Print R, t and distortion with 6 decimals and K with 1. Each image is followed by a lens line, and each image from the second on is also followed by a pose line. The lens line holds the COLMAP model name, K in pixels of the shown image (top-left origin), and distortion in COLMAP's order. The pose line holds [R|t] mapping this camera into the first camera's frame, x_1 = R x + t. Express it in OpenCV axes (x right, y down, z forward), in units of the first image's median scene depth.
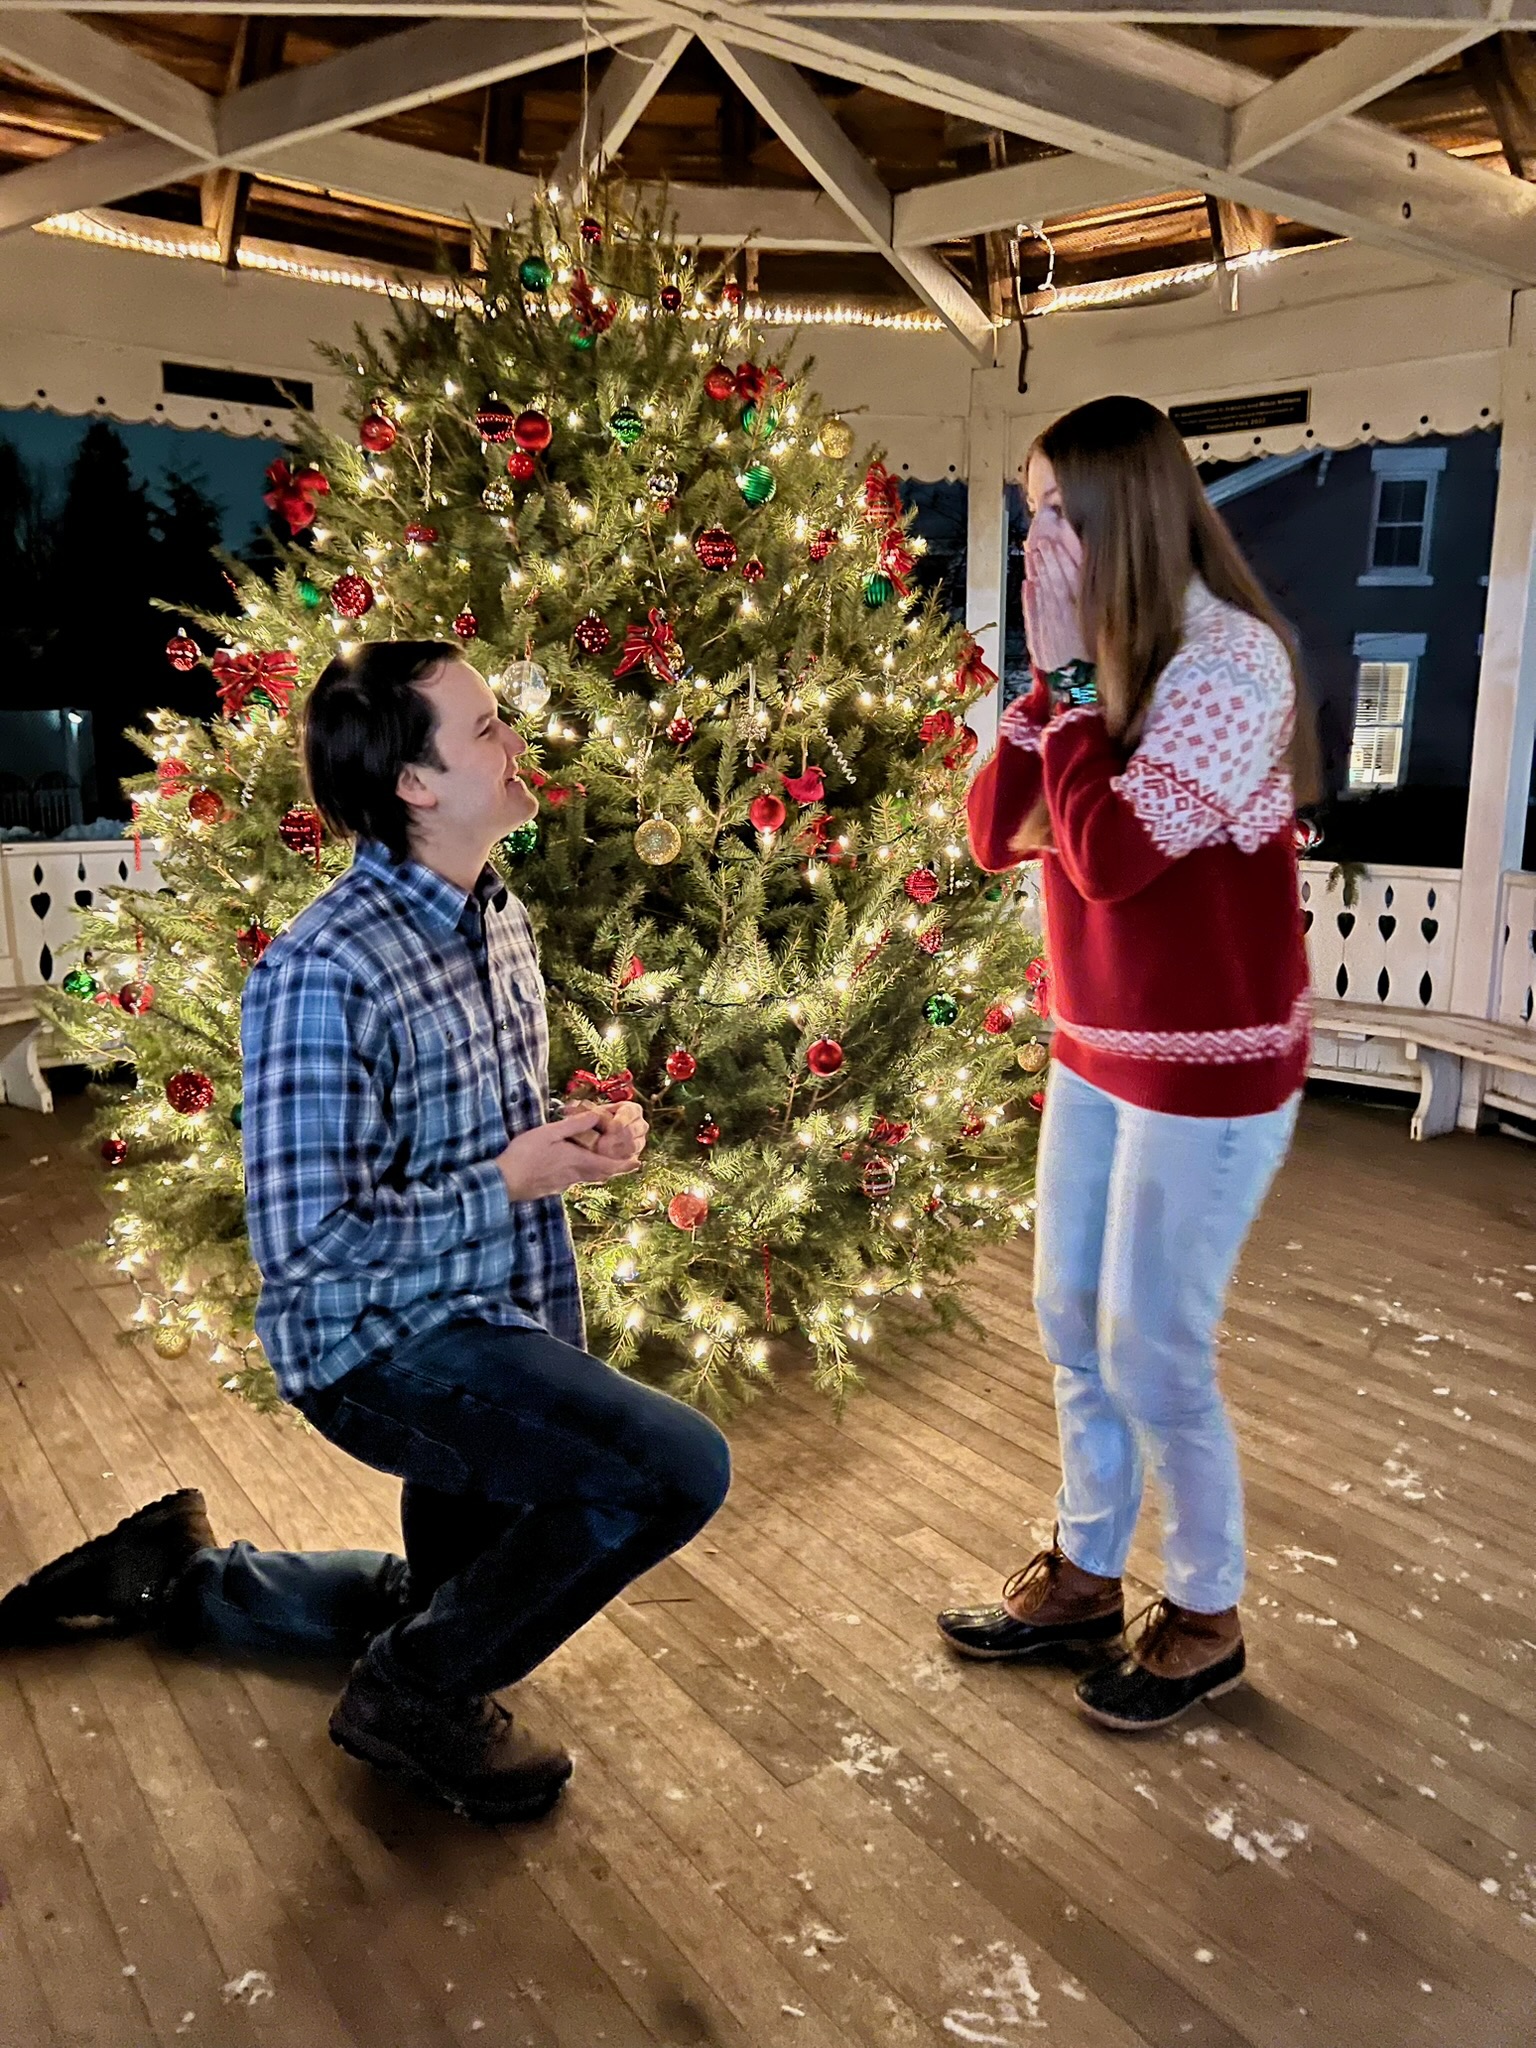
lens RADIAL K [[1551.5, 0, 768.0], [0, 1551.5, 1024.0], [0, 0, 1]] dist [0.069119, -0.063000]
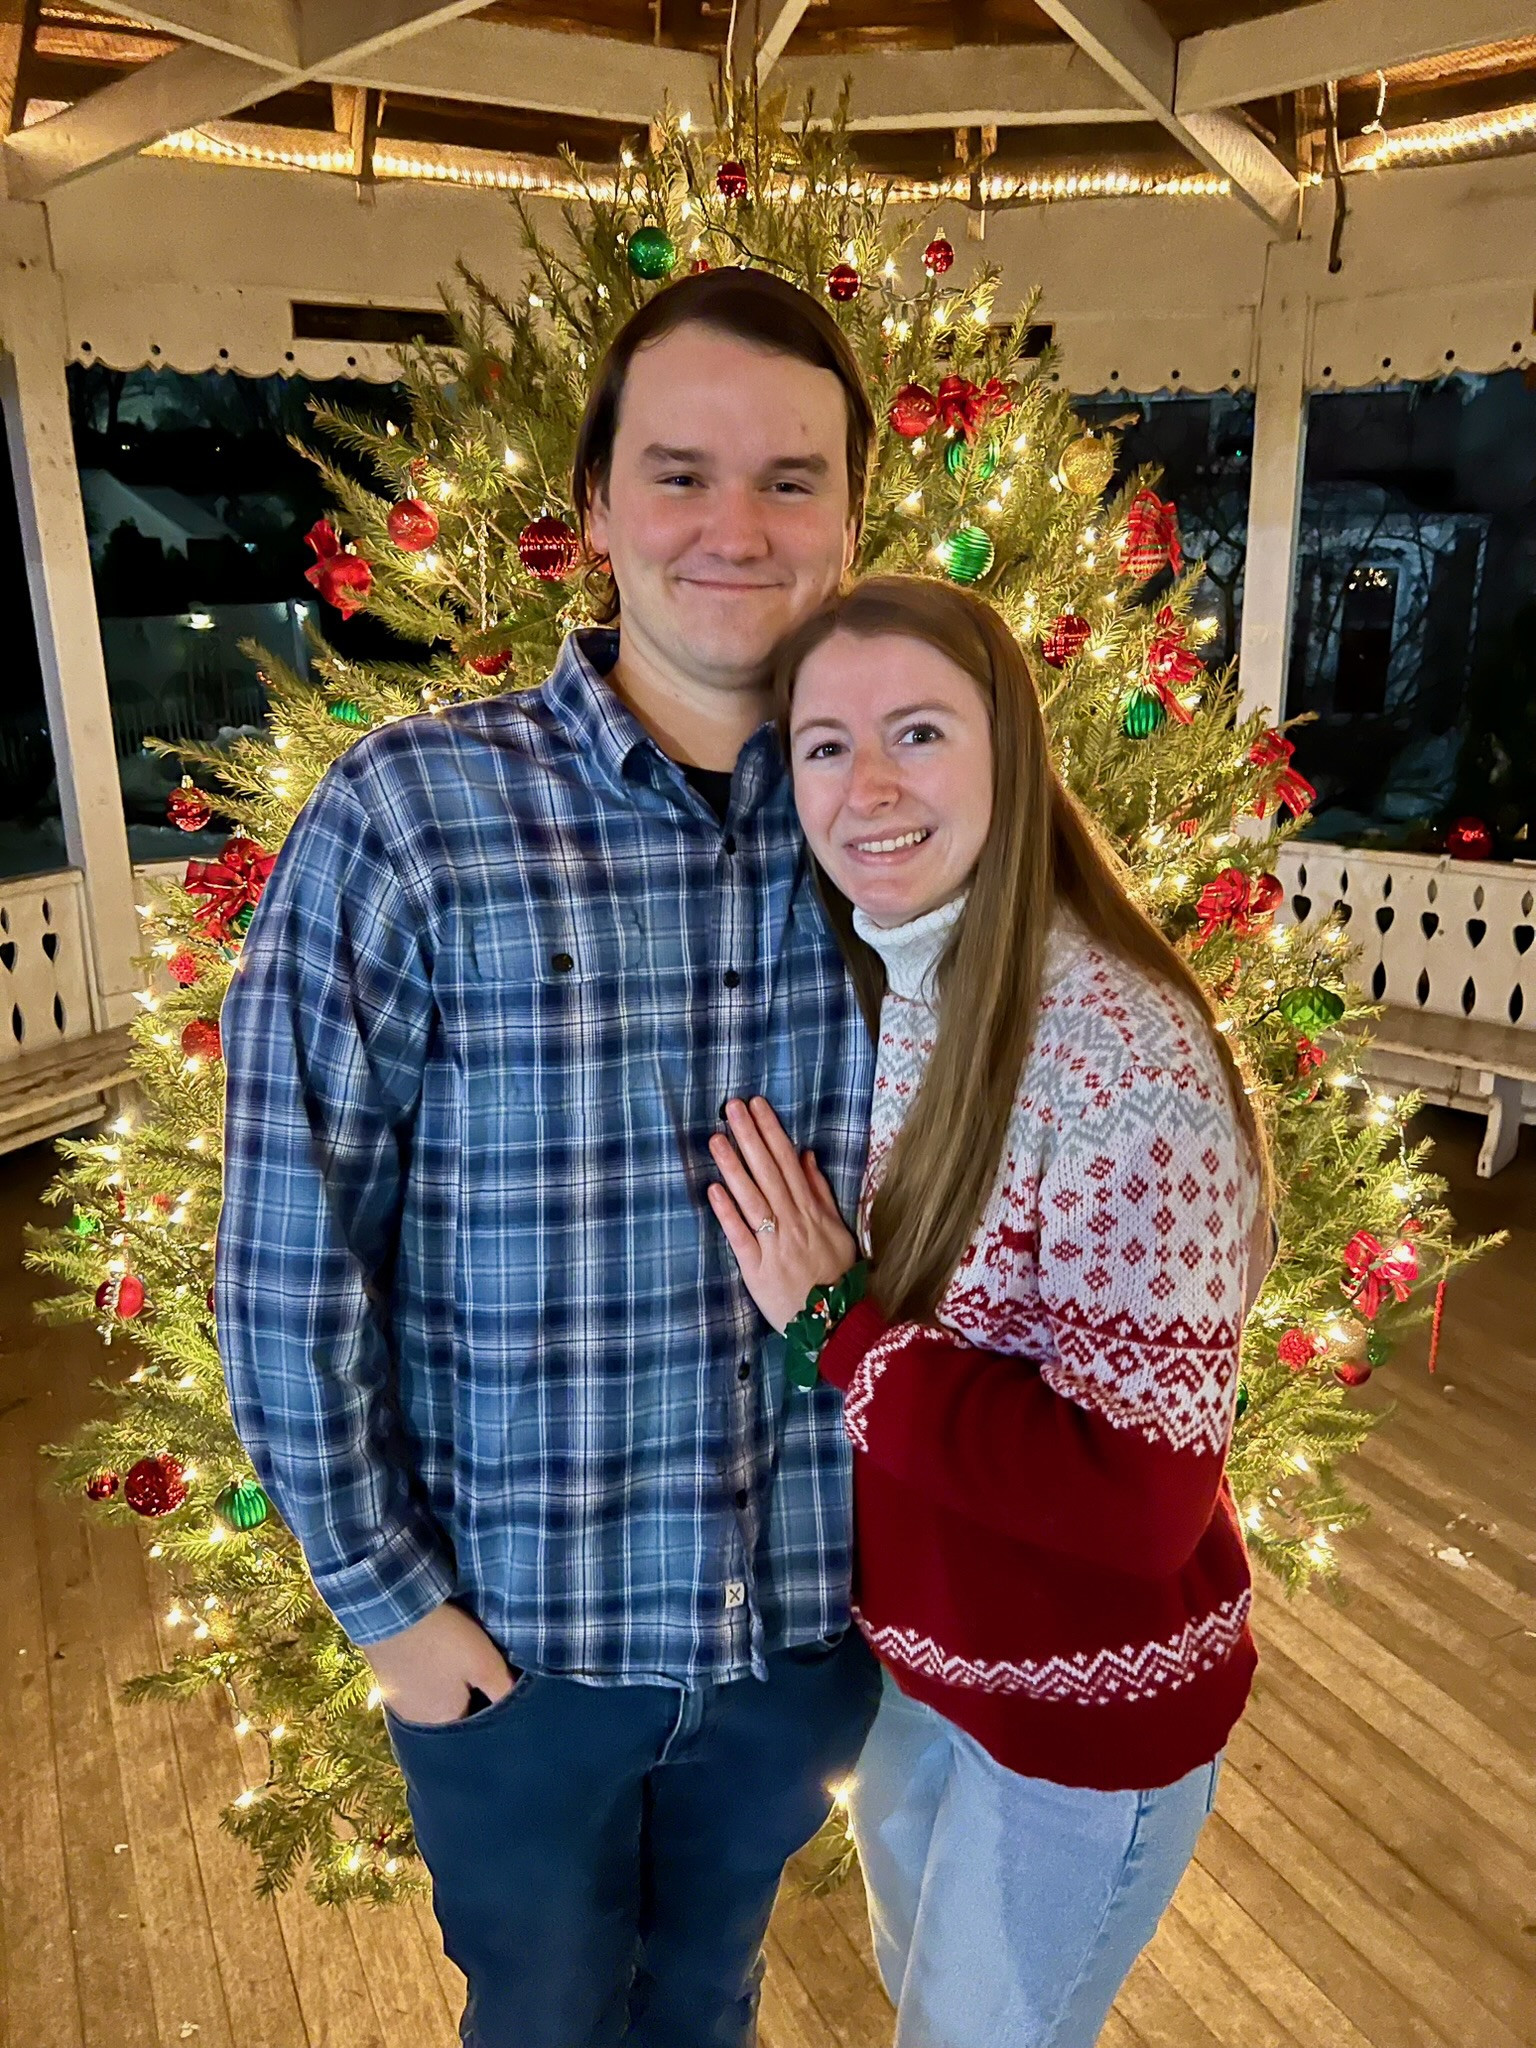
lens RADIAL K [[1525.6, 0, 738.9], [0, 1525.6, 1026.8], [0, 0, 1]] dist [0.053607, -0.058711]
pose [[0.986206, 0.028009, -0.163135, 0.006110], [-0.010363, 0.994094, 0.108028, -0.122164], [0.165197, -0.104847, 0.980672, 0.175508]]
